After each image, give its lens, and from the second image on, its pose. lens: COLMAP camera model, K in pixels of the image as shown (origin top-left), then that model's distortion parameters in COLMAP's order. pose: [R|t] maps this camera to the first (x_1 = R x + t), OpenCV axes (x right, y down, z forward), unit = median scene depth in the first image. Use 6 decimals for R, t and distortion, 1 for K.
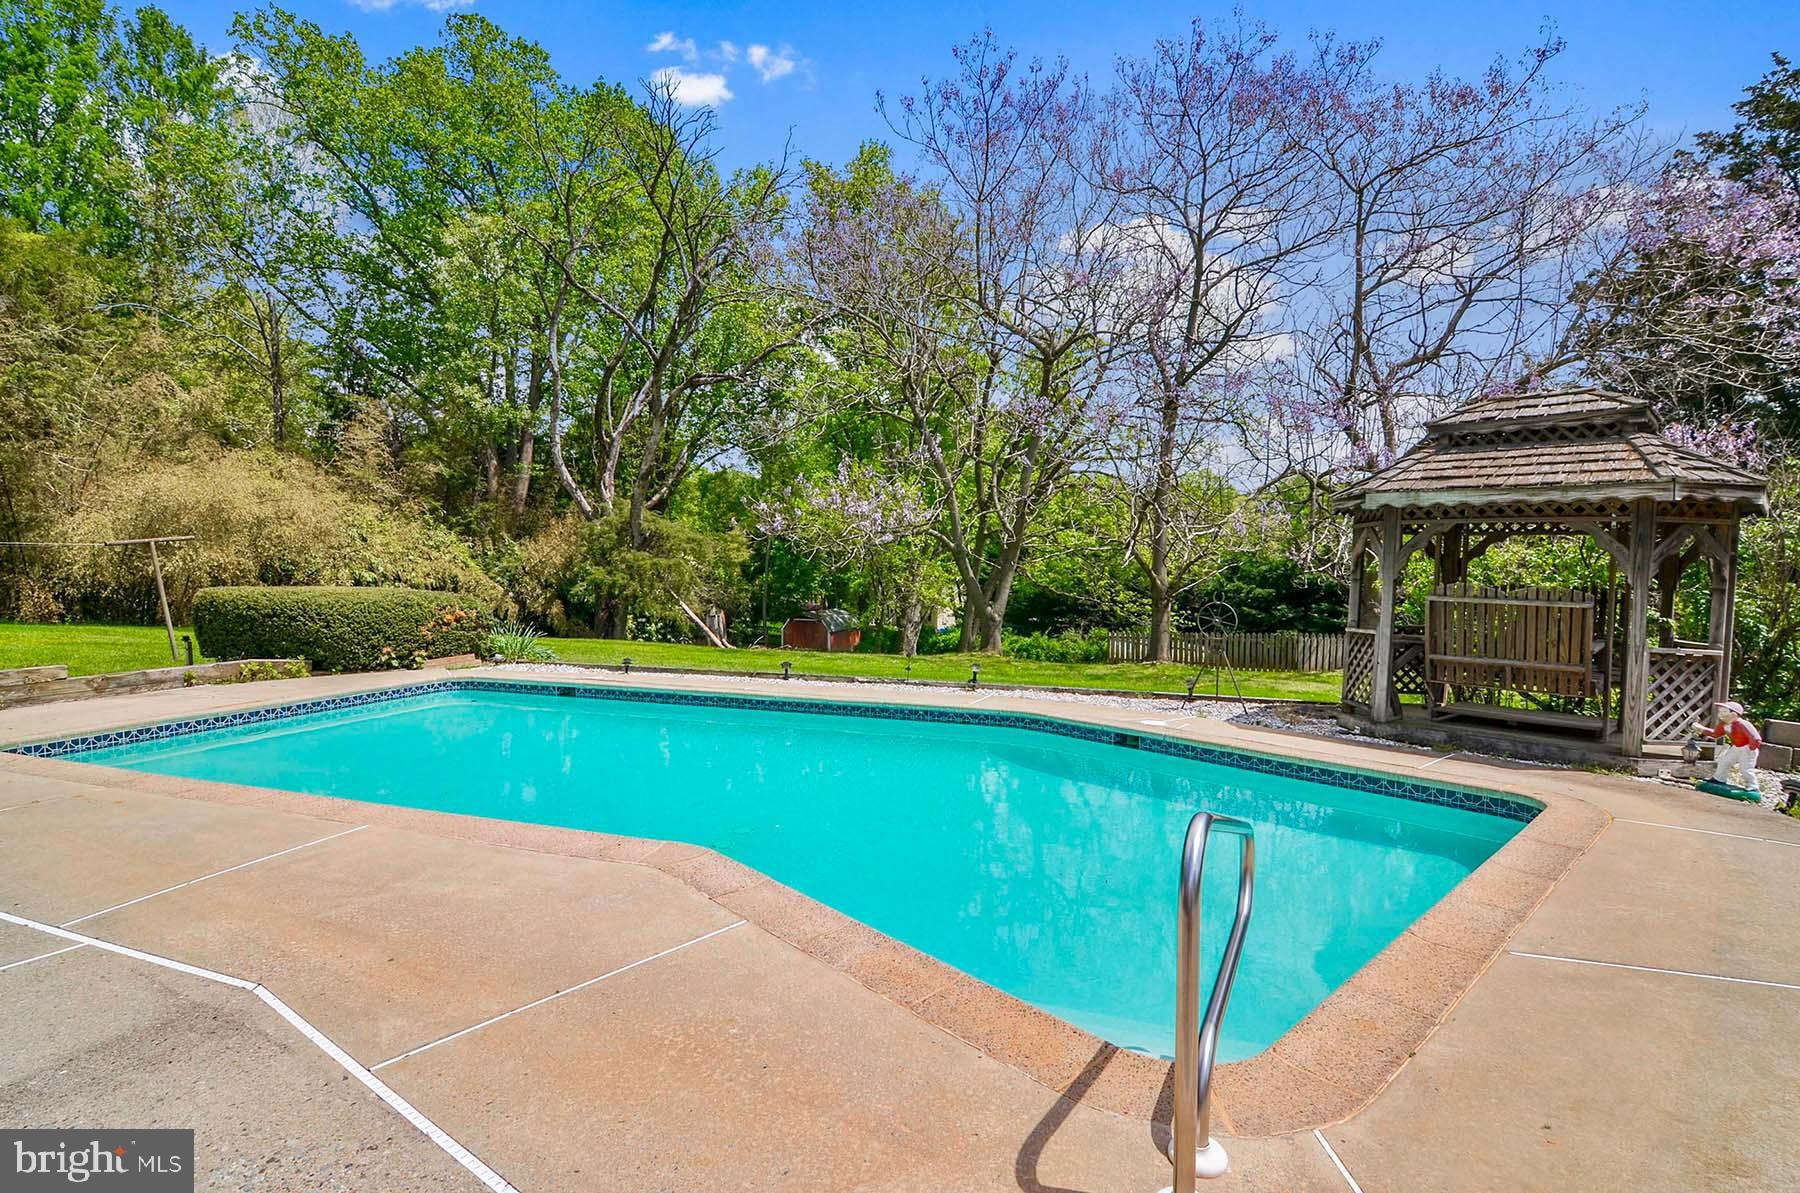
lens RADIAL K [[875.7, 0, 904.8], [0, 875.7, 607.2], [0, 0, 1]] dist [-0.011595, -0.006425]
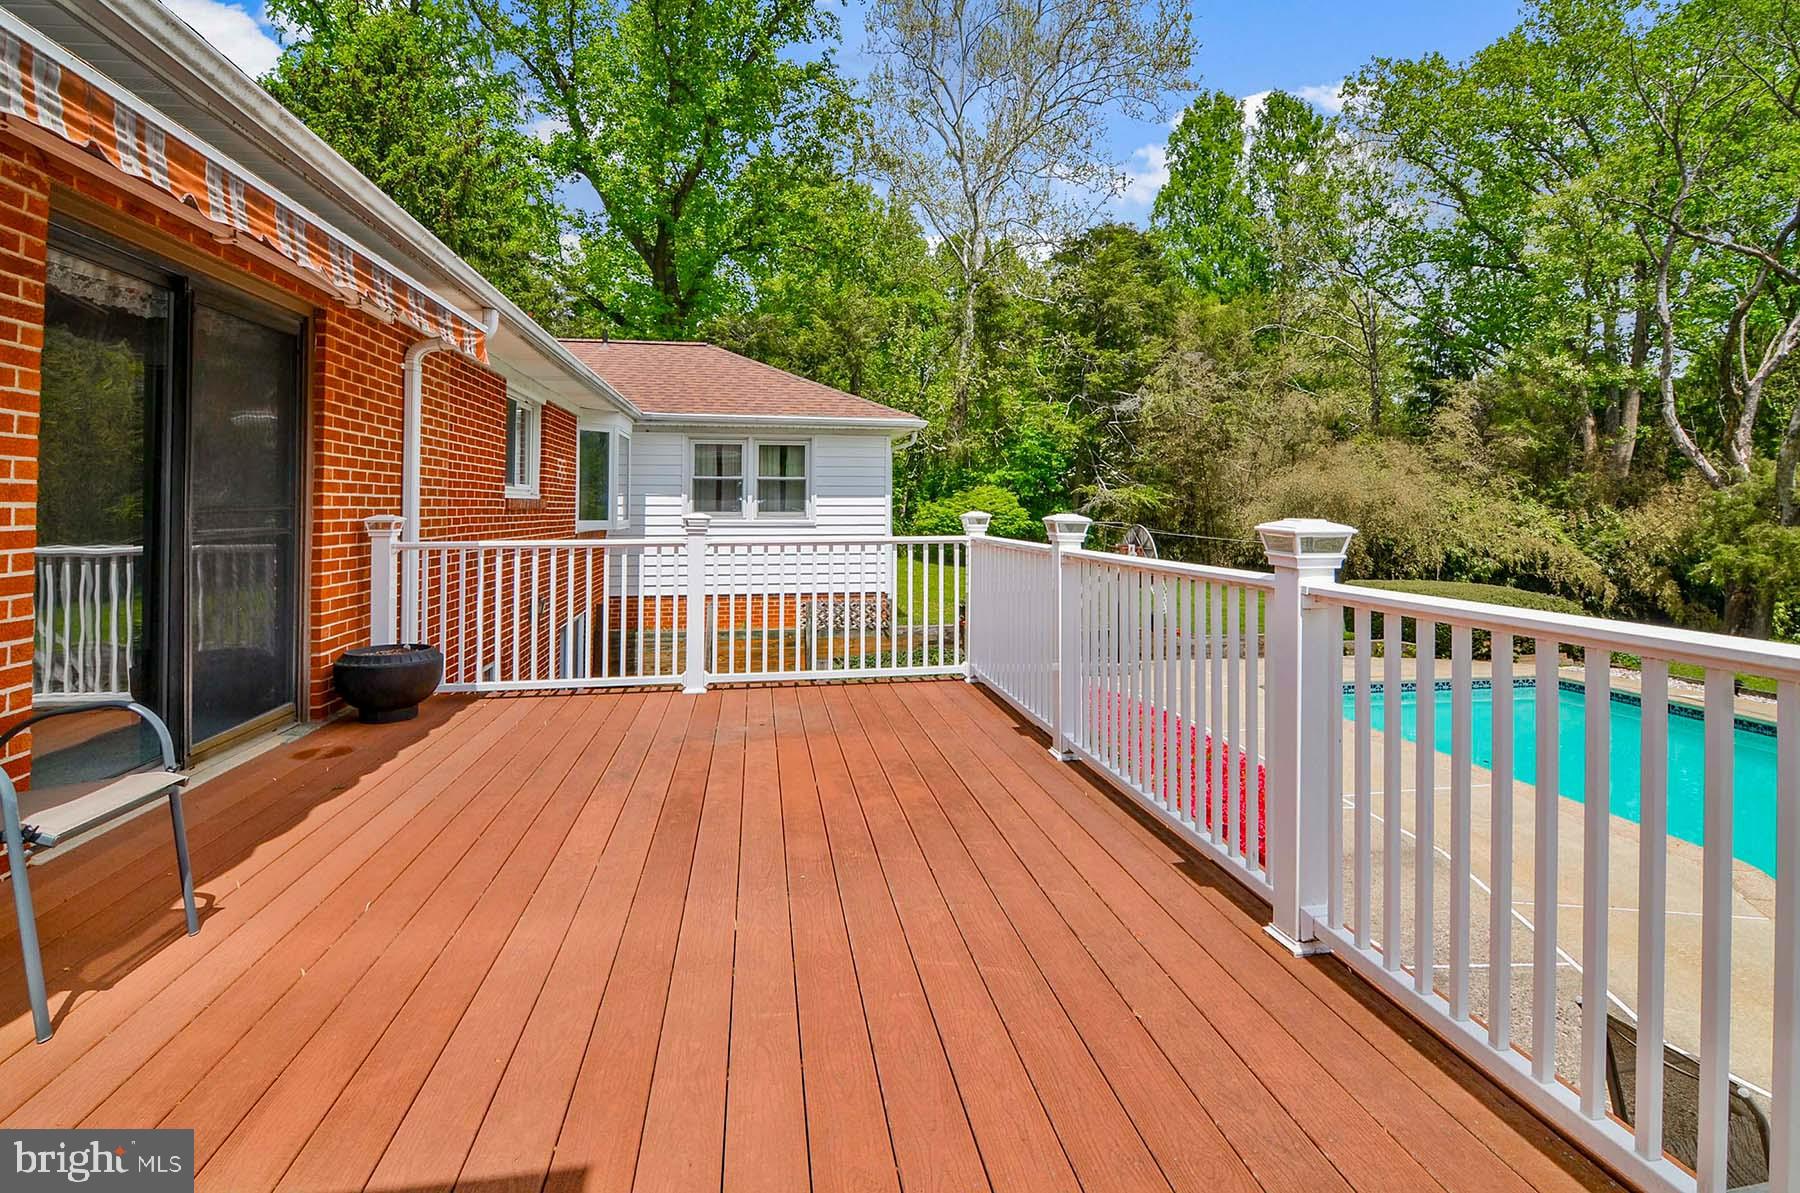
lens RADIAL K [[915.1, 0, 919.1], [0, 915.1, 482.8], [0, 0, 1]] dist [-0.001935, -0.012827]
pose [[0.474927, -0.031601, -0.879457, 0.052095], [-0.043837, 0.997265, -0.059507, -0.022560], [0.878933, 0.066814, 0.472243, -0.104905]]
